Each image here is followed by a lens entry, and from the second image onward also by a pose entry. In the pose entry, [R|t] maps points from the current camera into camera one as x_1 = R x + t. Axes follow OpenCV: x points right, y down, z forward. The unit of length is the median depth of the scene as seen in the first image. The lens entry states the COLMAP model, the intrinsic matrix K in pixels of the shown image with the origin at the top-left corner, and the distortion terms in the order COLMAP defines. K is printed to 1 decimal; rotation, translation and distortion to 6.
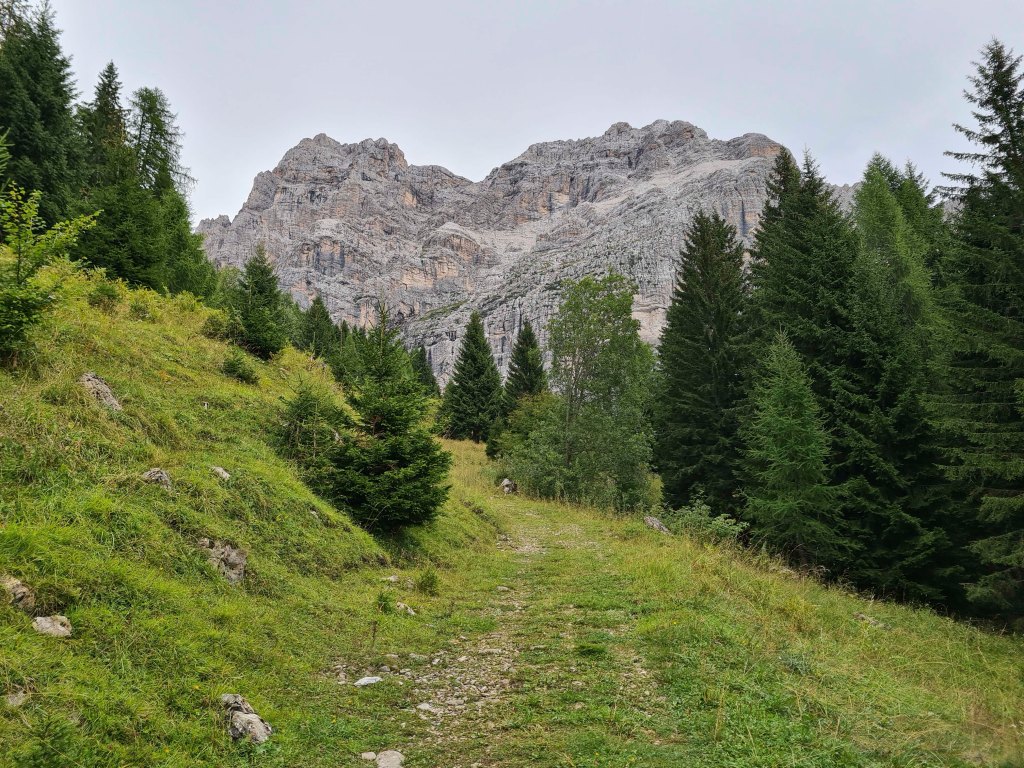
lens RADIAL K [[745.3, 0, 512.0], [0, 745.3, 384.0], [0, 0, 1]] dist [0.000307, -0.002068]
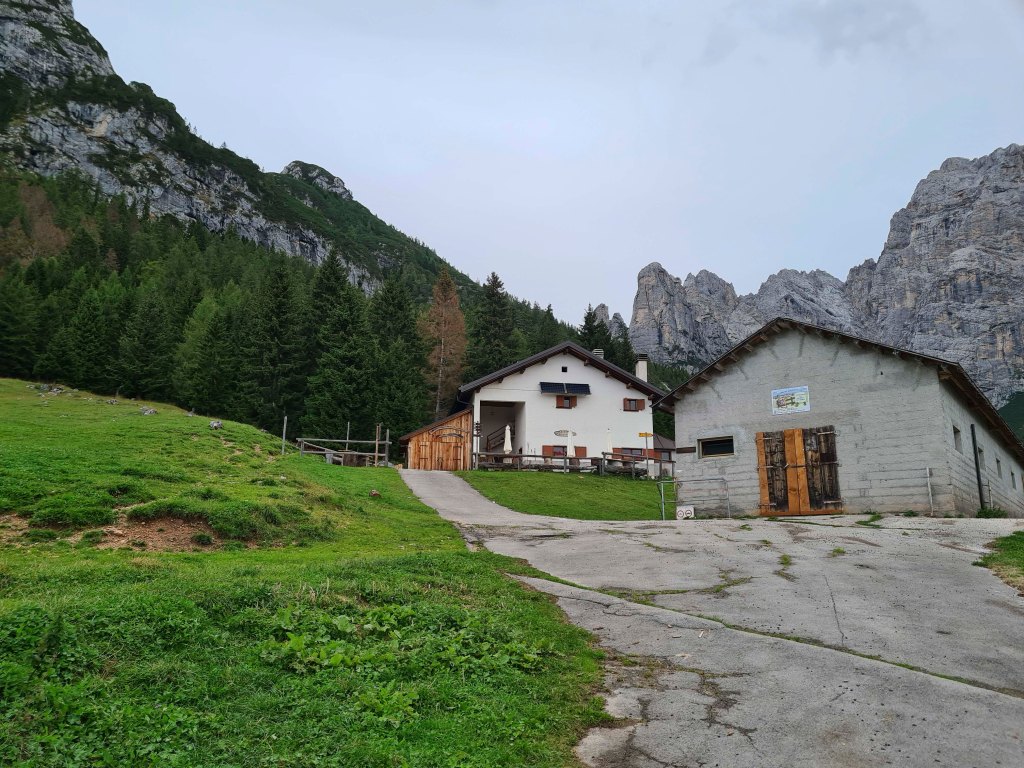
lens RADIAL K [[780.4, 0, 512.0], [0, 780.4, 384.0], [0, 0, 1]] dist [-0.001608, -0.005879]
pose [[0.658669, -0.135026, -0.740219, 0.135028], [0.133988, 0.989092, -0.061196, -0.039485], [0.740407, -0.058872, 0.669576, -0.264682]]
